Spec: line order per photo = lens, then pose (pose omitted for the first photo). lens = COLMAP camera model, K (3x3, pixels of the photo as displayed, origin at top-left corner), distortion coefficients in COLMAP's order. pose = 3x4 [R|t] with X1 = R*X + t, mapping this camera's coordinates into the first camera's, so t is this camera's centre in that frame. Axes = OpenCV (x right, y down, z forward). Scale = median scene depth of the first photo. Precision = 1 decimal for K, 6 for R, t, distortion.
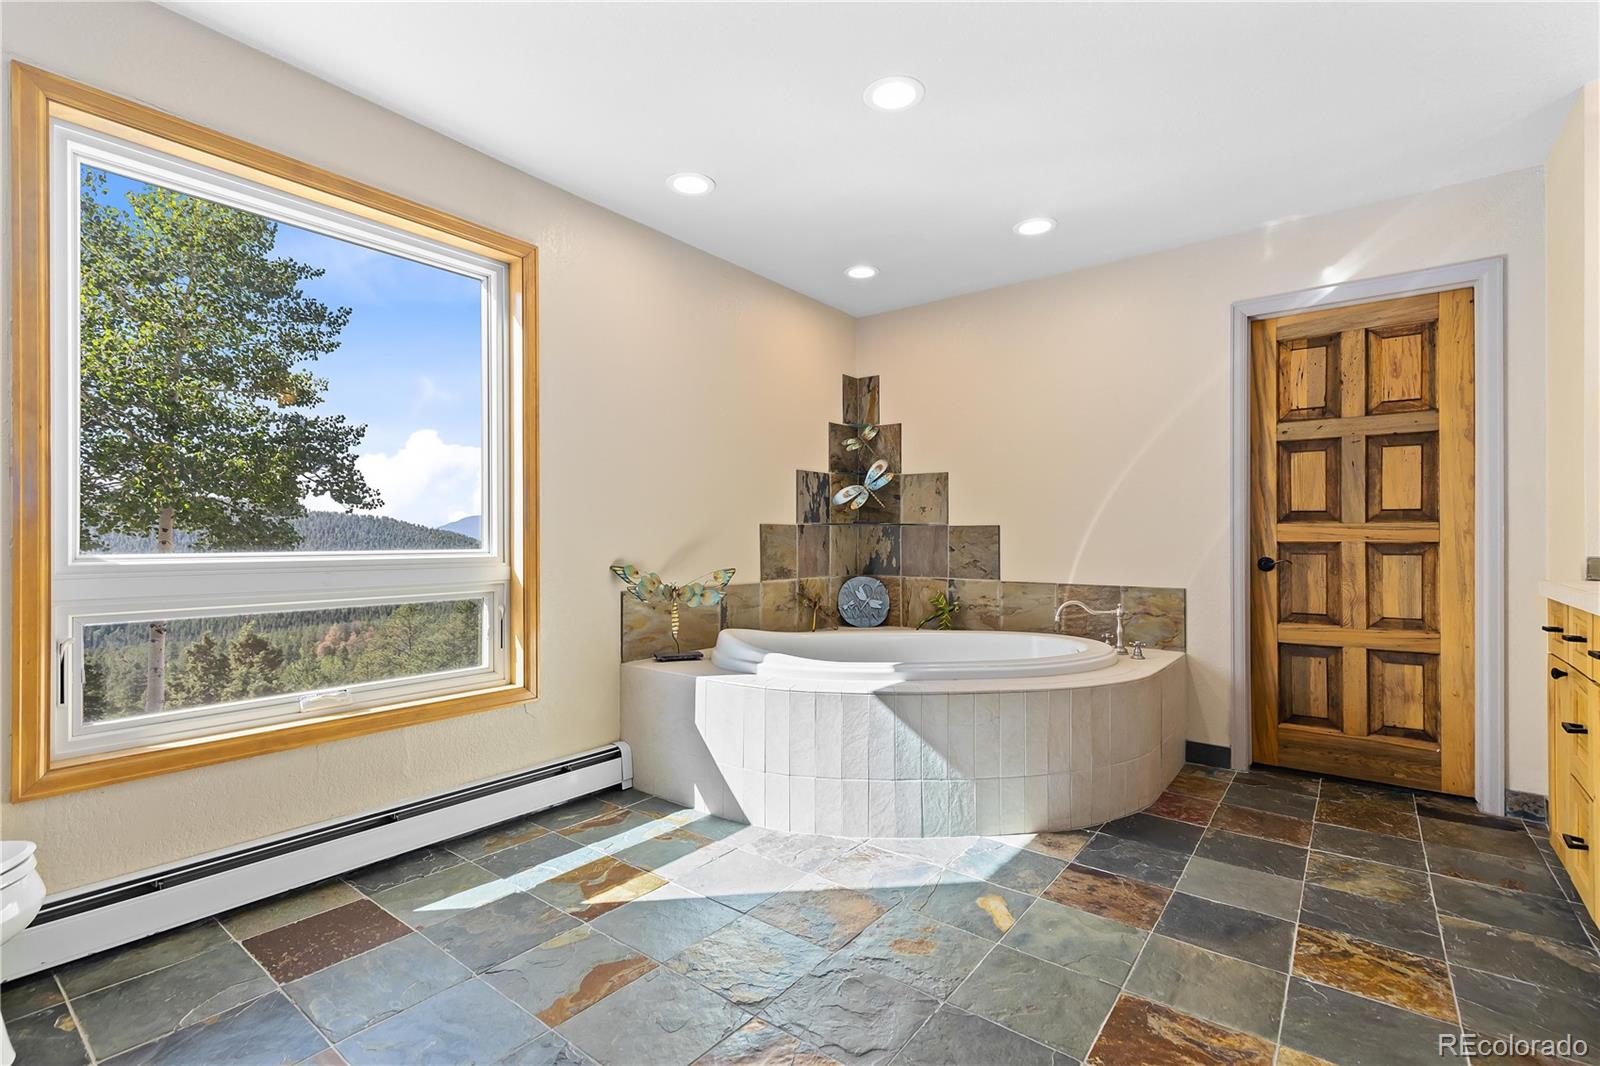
lens RADIAL K [[726.6, 0, 797.2], [0, 726.6, 532.7], [0, 0, 1]] dist [0.012203, -0.002385]
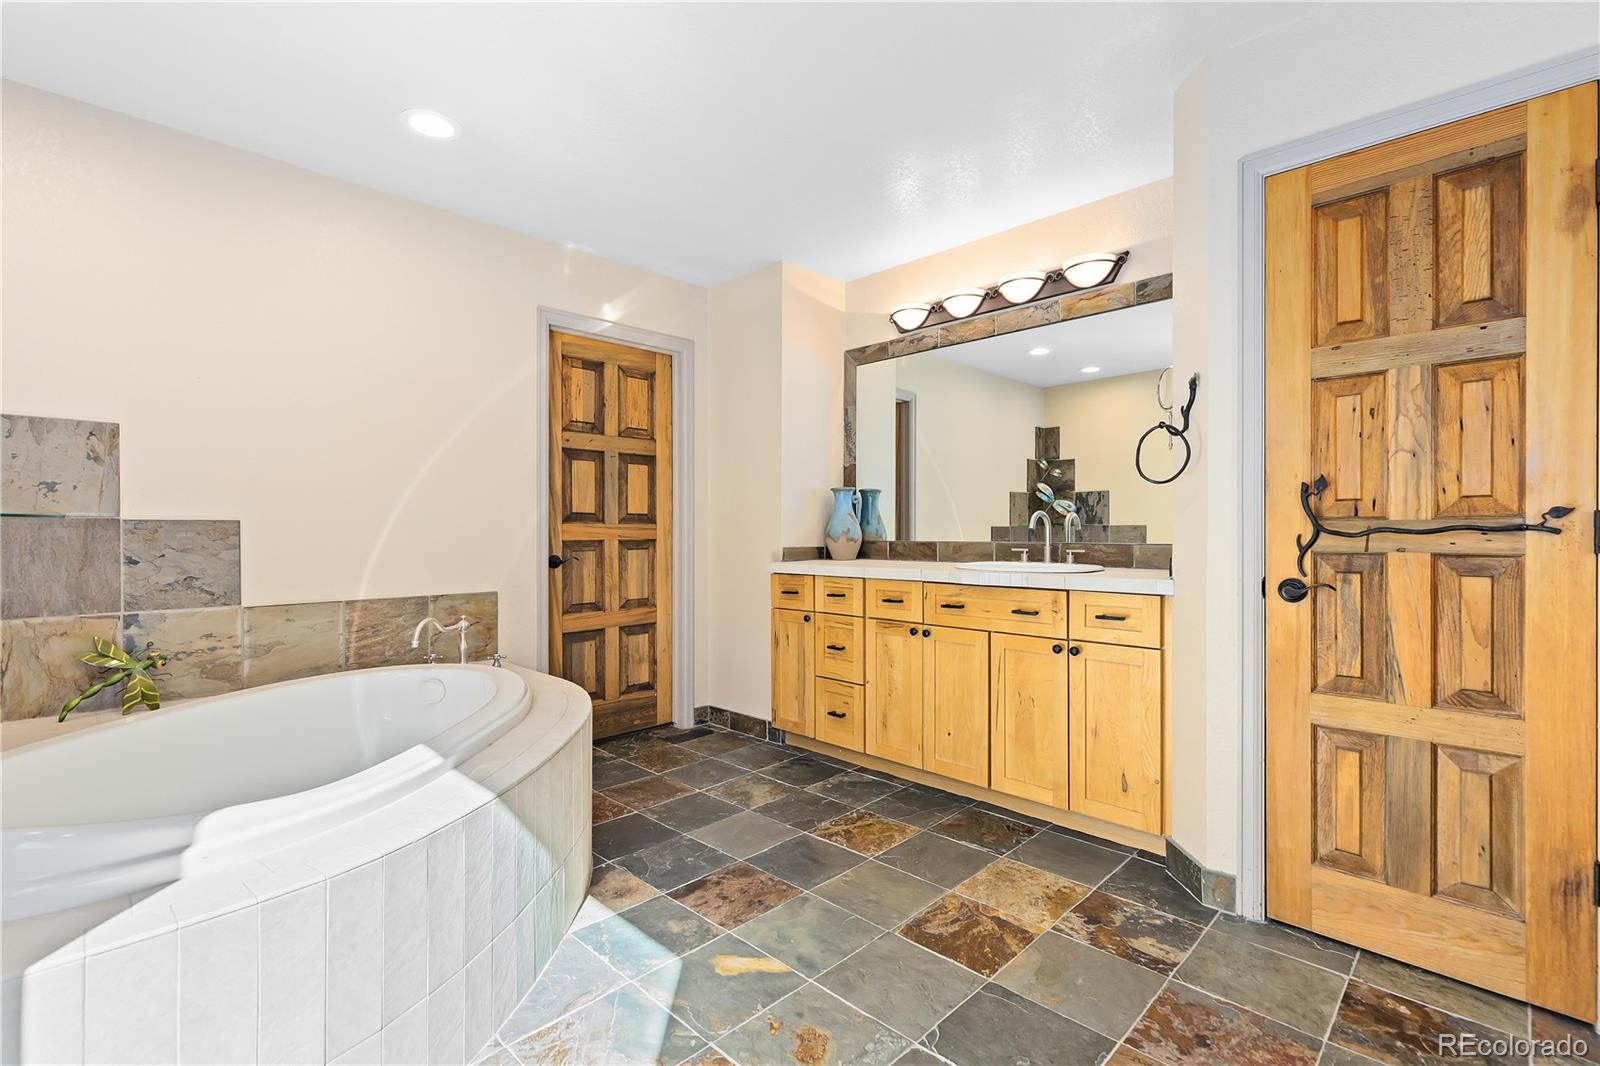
lens RADIAL K [[726.6, 0, 797.1], [0, 726.6, 532.5], [0, 0, 1]] dist [0.012203, -0.002385]
pose [[0.118941, -0.002416, 0.992898, -0.412471], [-0.003336, 0.999990, 0.002833, -0.003873], [-0.992896, -0.003649, 0.118932, 0.585387]]
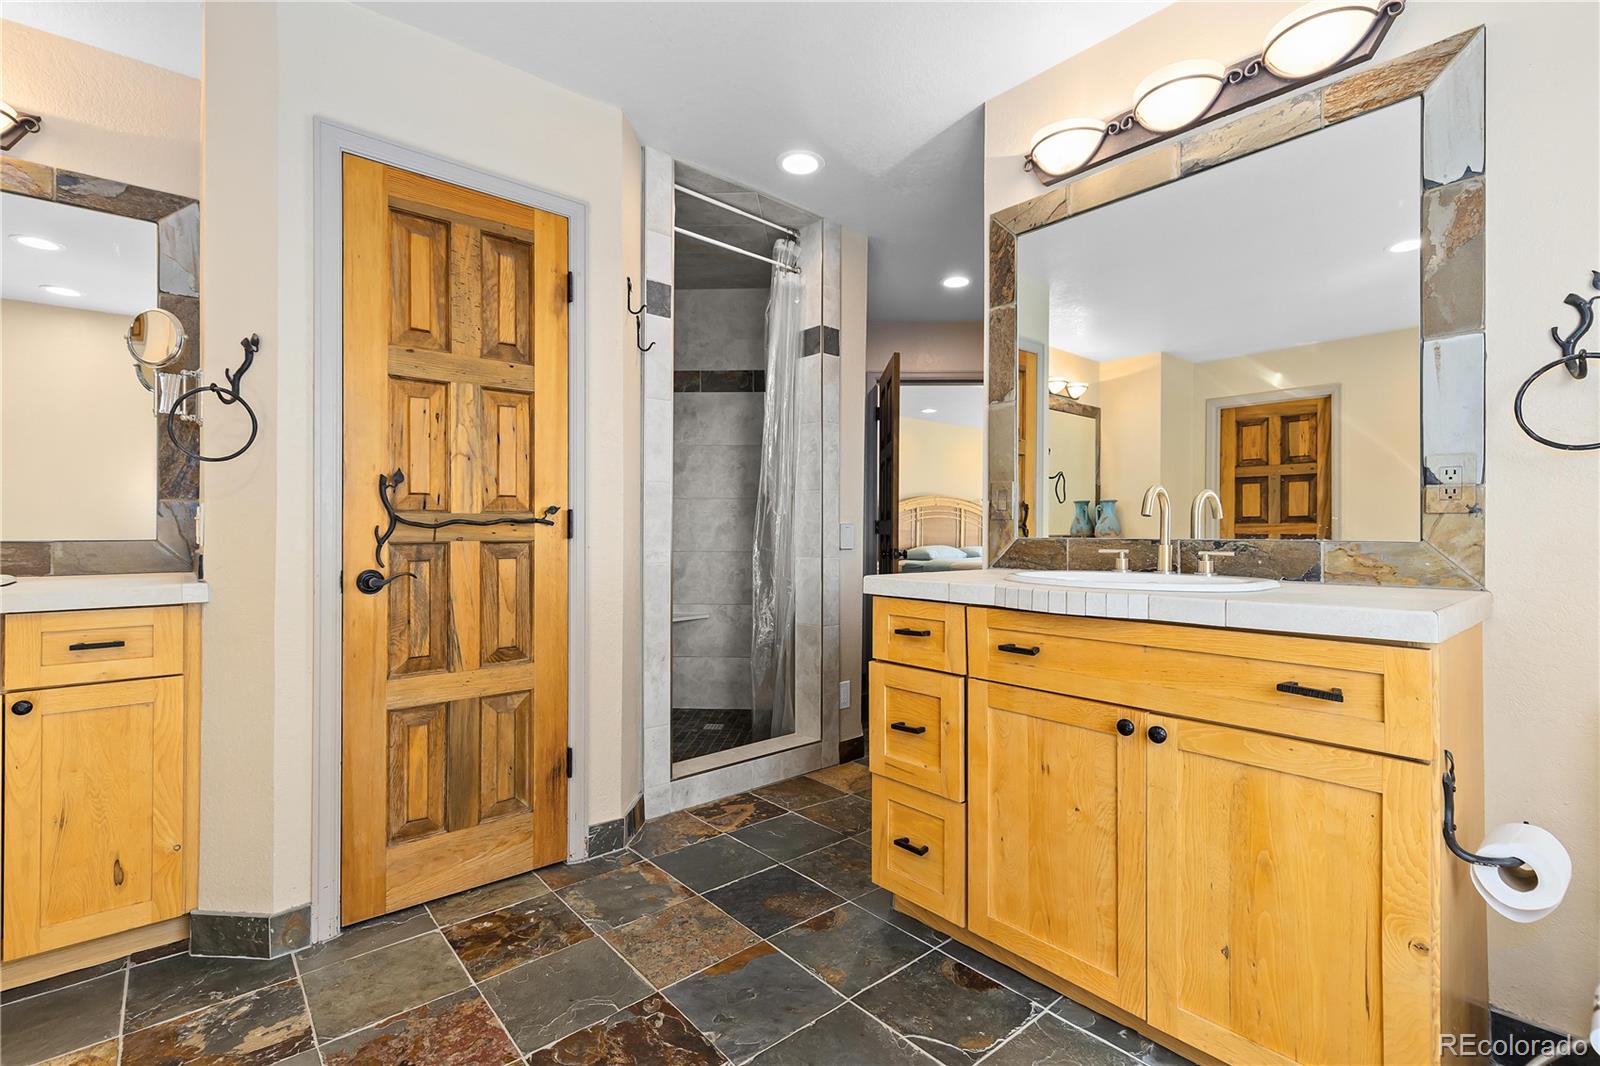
lens RADIAL K [[726.6, 0, 801.4], [0, 726.6, 527.0], [0, 0, 1]] dist [0.012203, -0.002385]
pose [[-0.978951, -0.000999, 0.204092, -0.195359], [-0.001773, 0.999992, -0.003613, 0.001551], [-0.204086, -0.003899, -0.978945, 0.806069]]
